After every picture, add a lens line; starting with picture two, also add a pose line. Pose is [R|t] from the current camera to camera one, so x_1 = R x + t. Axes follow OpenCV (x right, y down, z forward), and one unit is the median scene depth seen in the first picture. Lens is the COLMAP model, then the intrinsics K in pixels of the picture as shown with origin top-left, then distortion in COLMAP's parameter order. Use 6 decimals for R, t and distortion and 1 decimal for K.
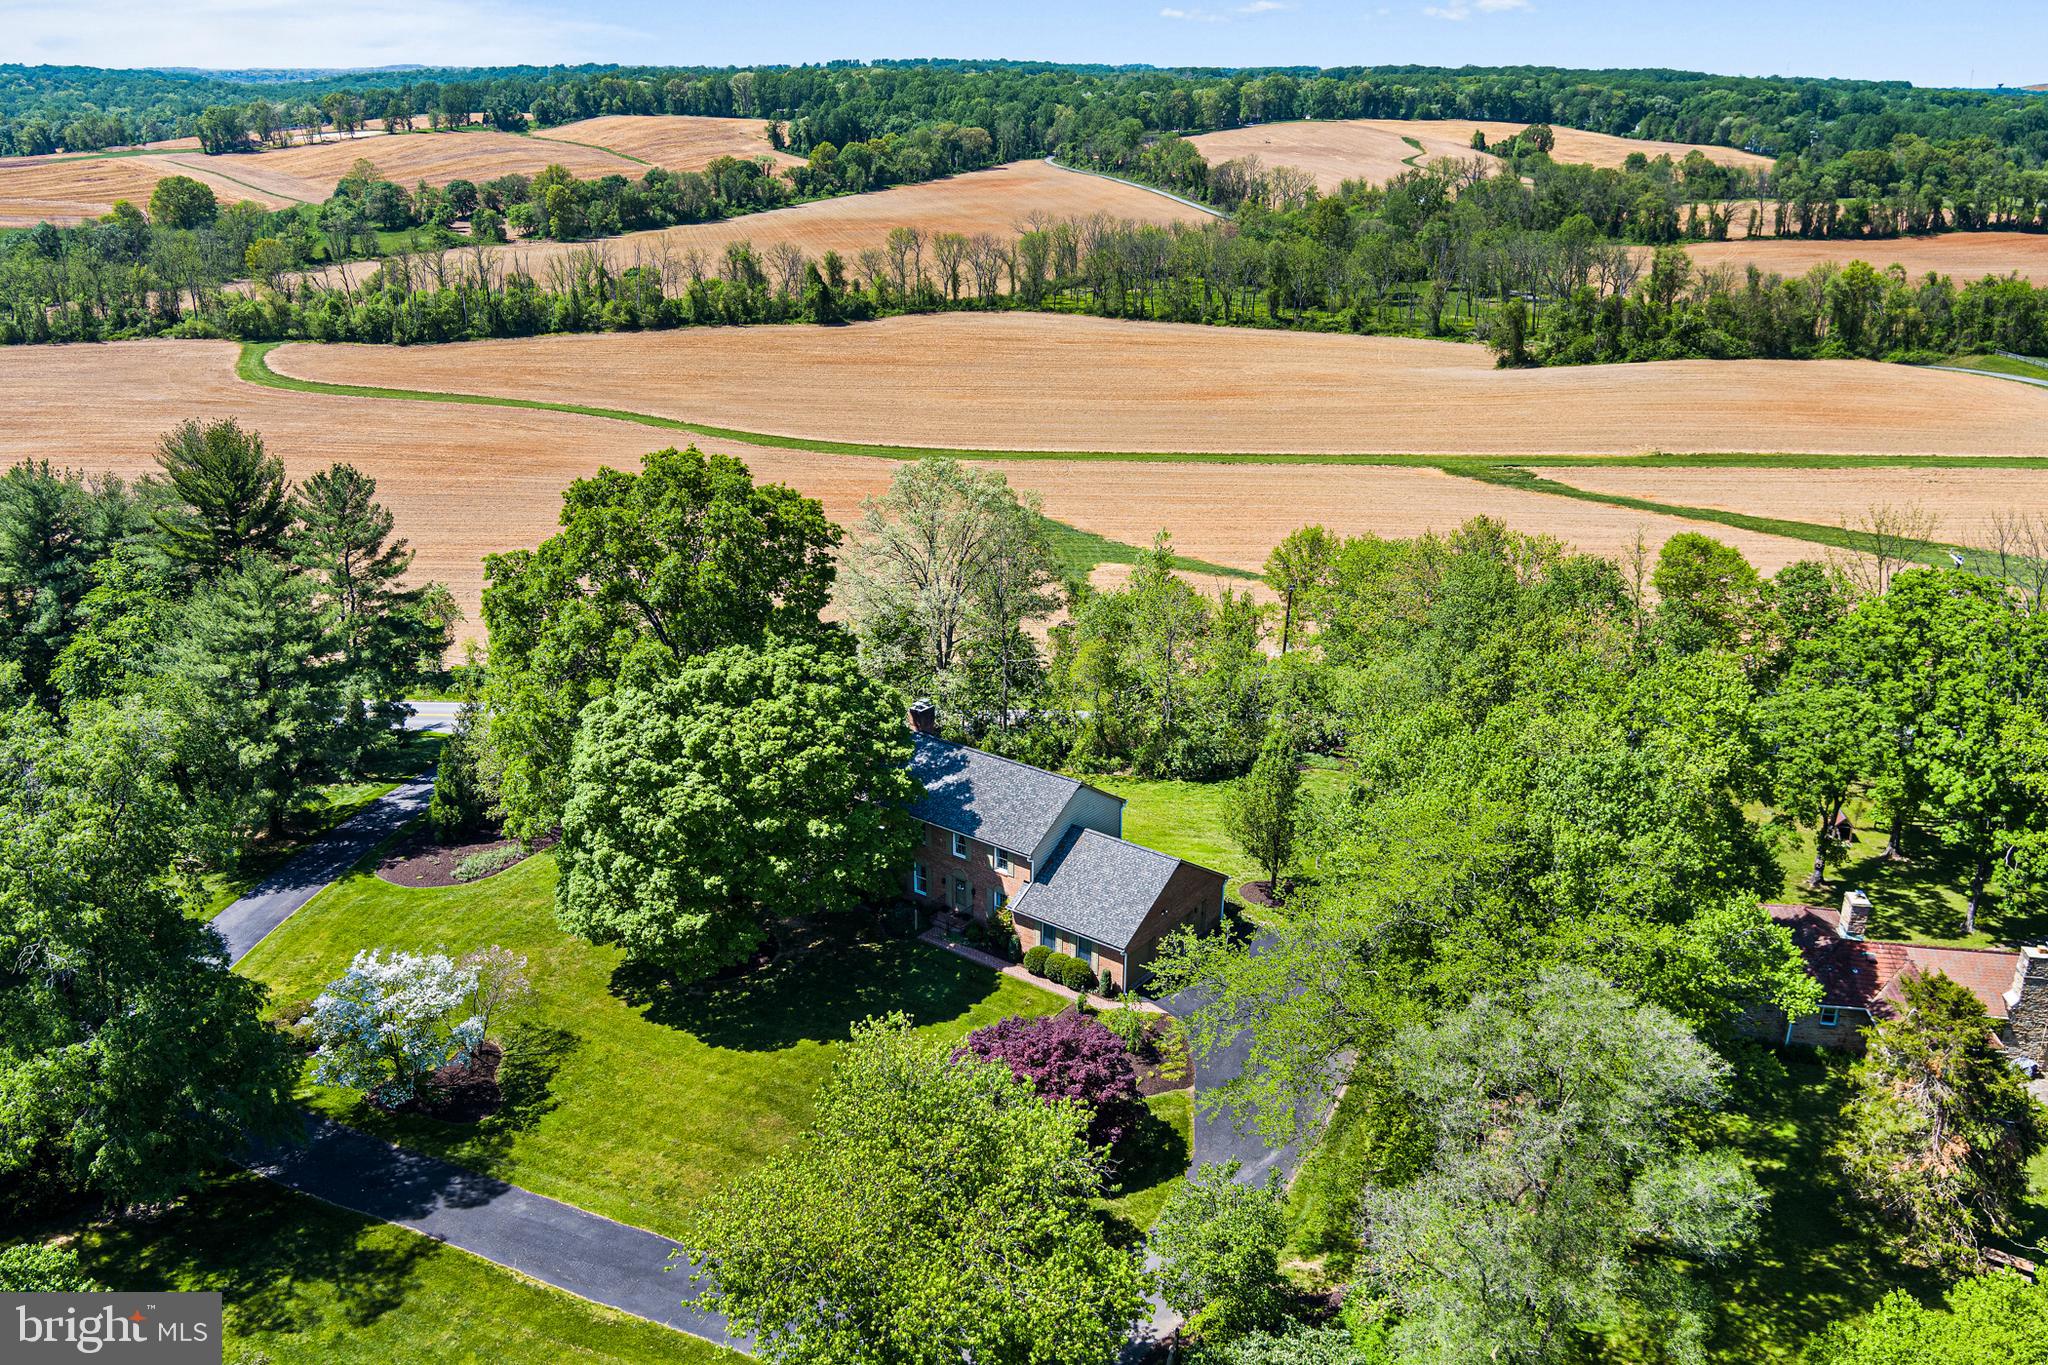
lens RADIAL K [[1662.3, 0, 1024.0], [0, 1662.3, 682.5], [0, 0, 1]] dist [-0.062307, -0.004888]
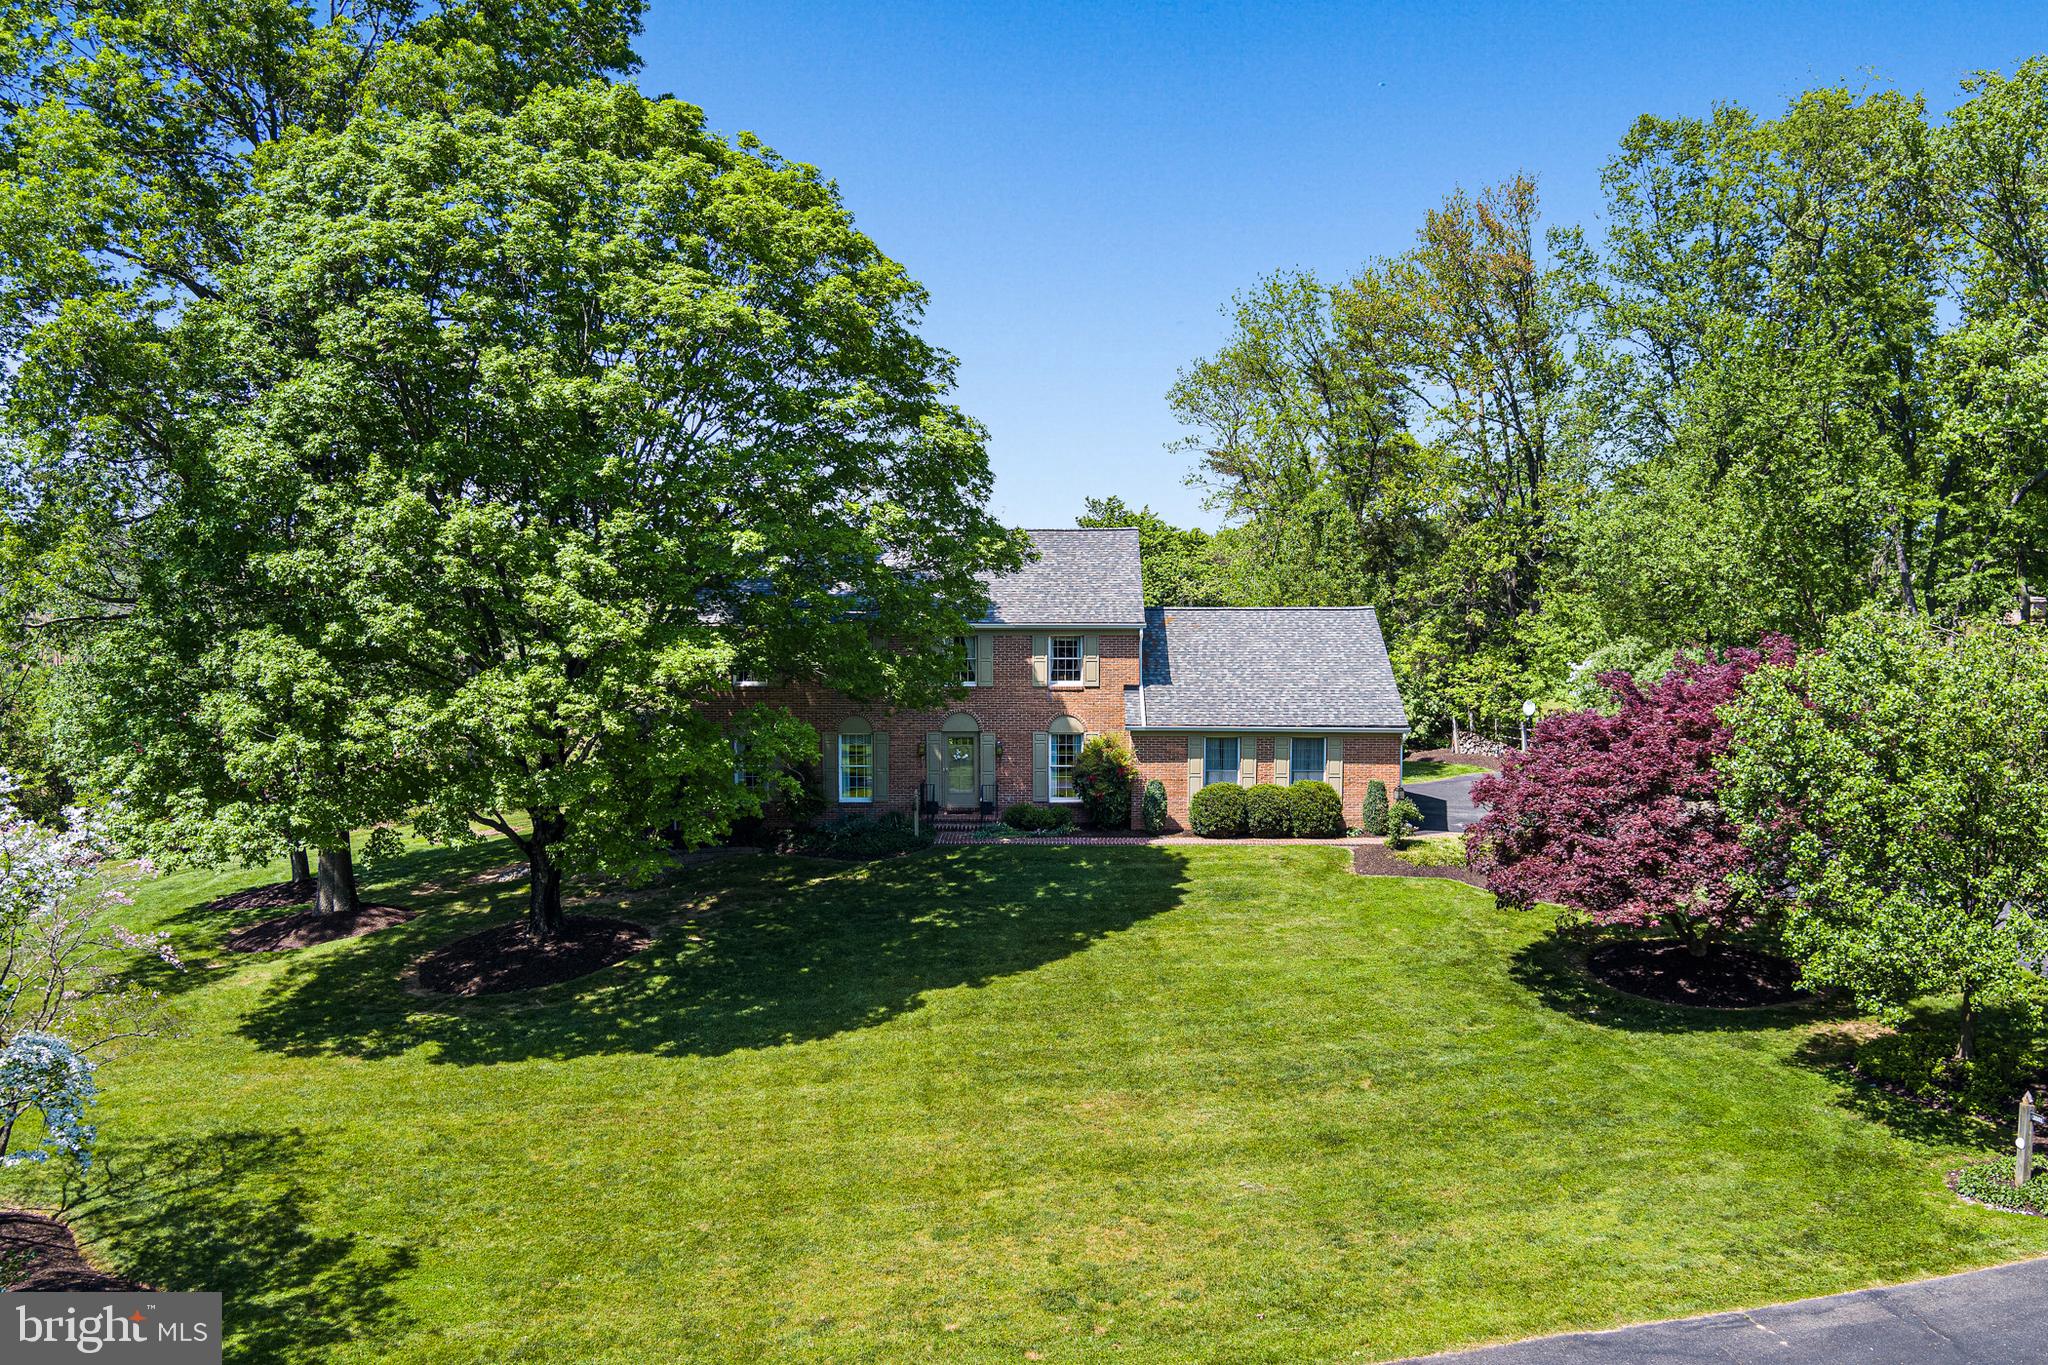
lens RADIAL K [[1662.3, 0, 1024.0], [0, 1662.3, 682.5], [0, 0, 1]] dist [-0.062307, -0.004888]
pose [[0.795495, -0.040771, 0.604587, -0.336431], [0.225413, 0.946042, -0.232794, 0.232616], [-0.562474, 0.321468, 0.761762, 0.634513]]
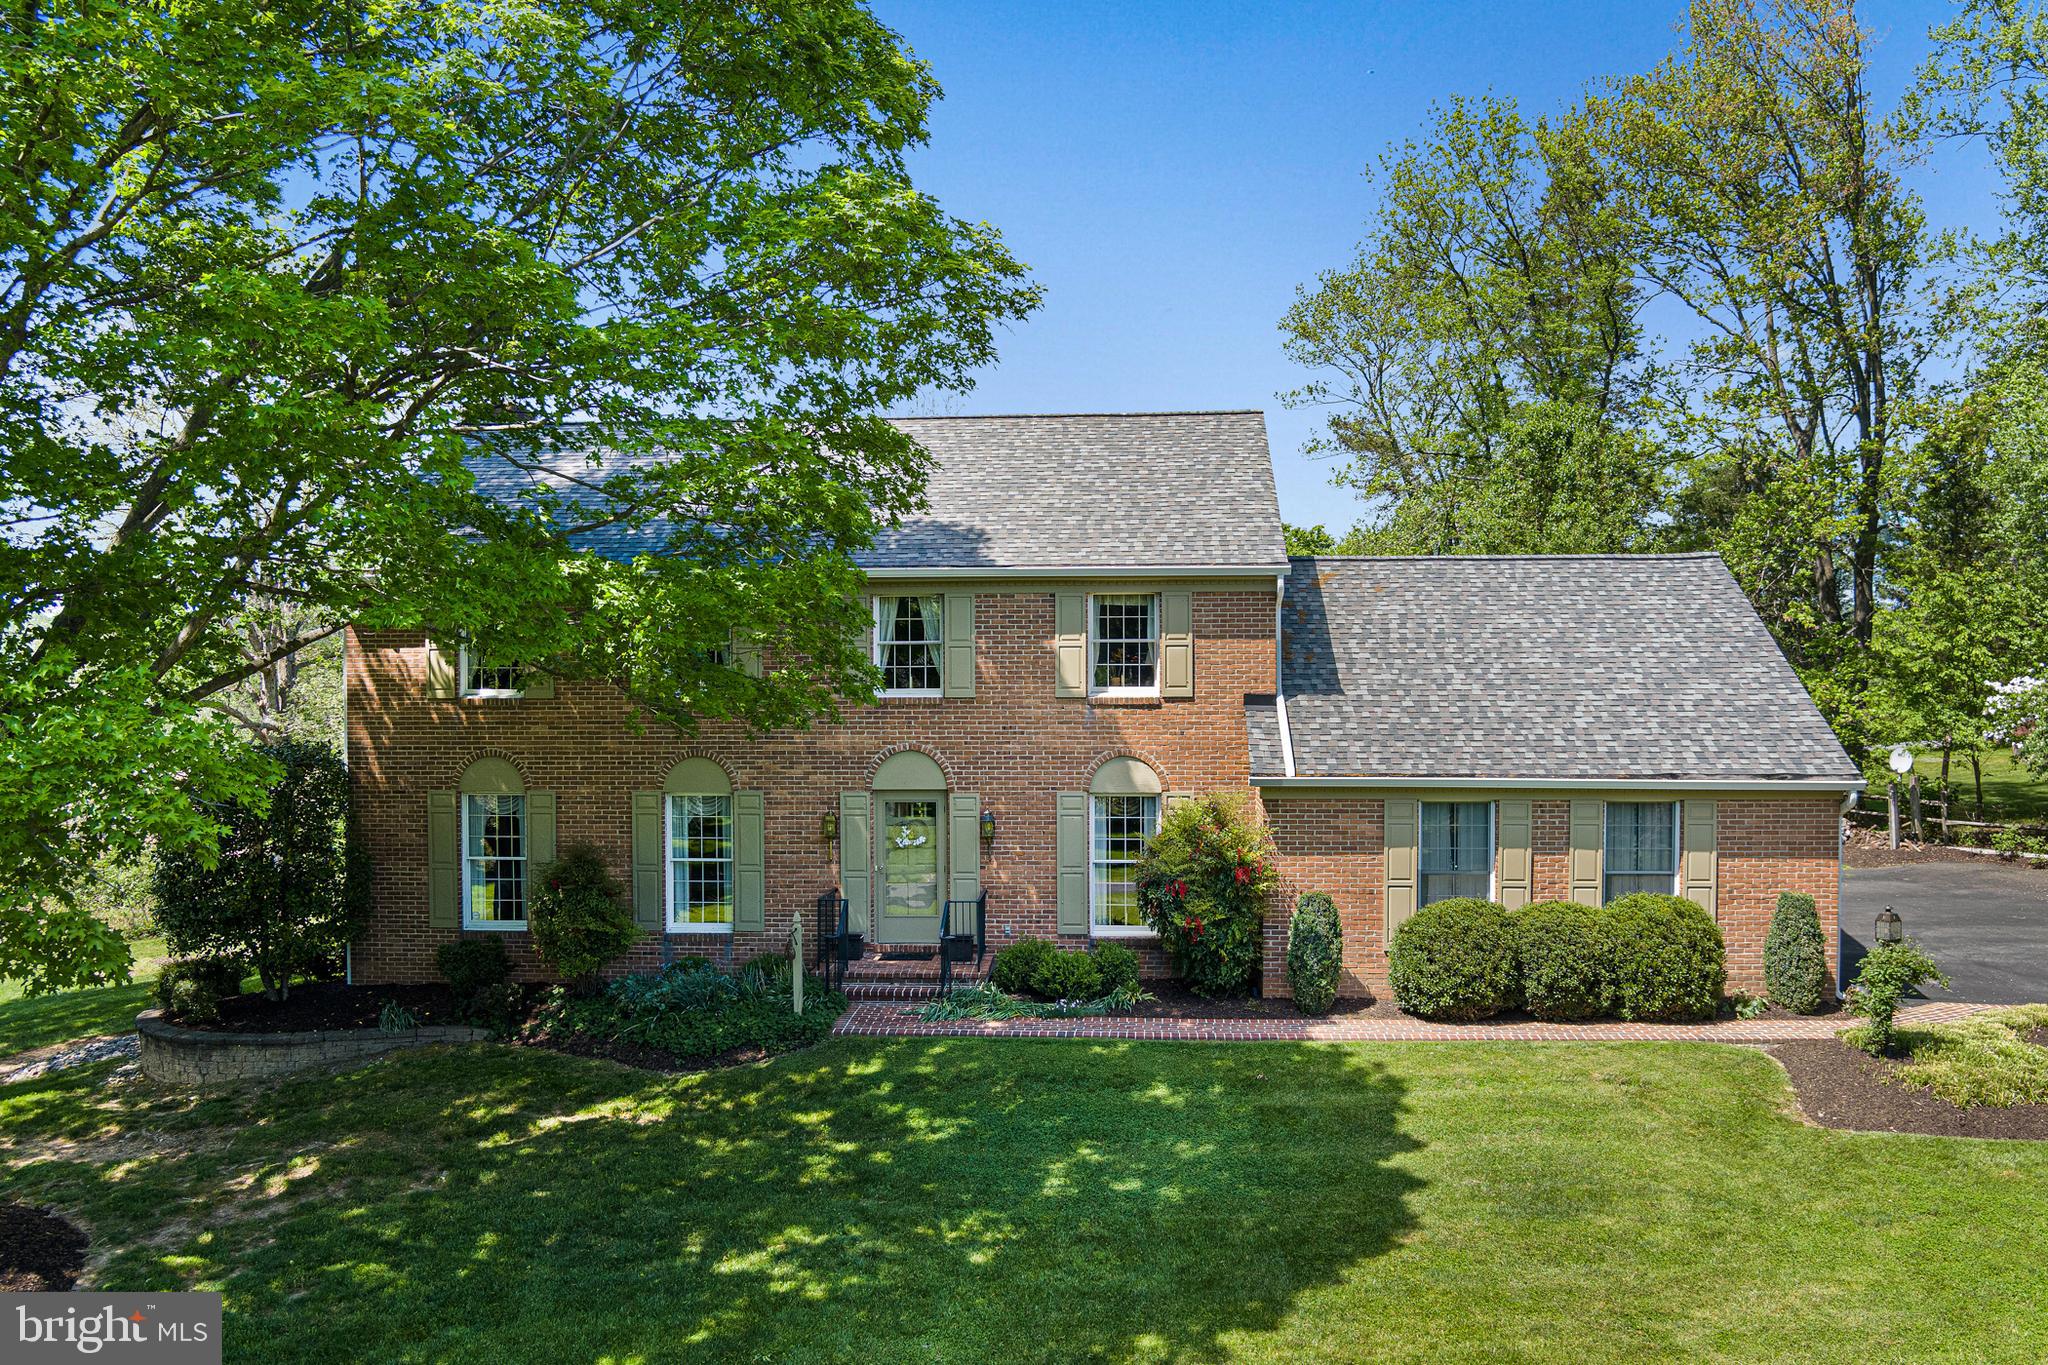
lens RADIAL K [[1662.3, 0, 1024.0], [0, 1662.3, 682.5], [0, 0, 1]] dist [-0.062307, -0.004888]
pose [[0.824012, -0.011699, 0.566451, -0.169072], [0.213194, 0.932708, -0.290868, 0.184327], [-0.524931, 0.360443, 0.771057, 0.833992]]
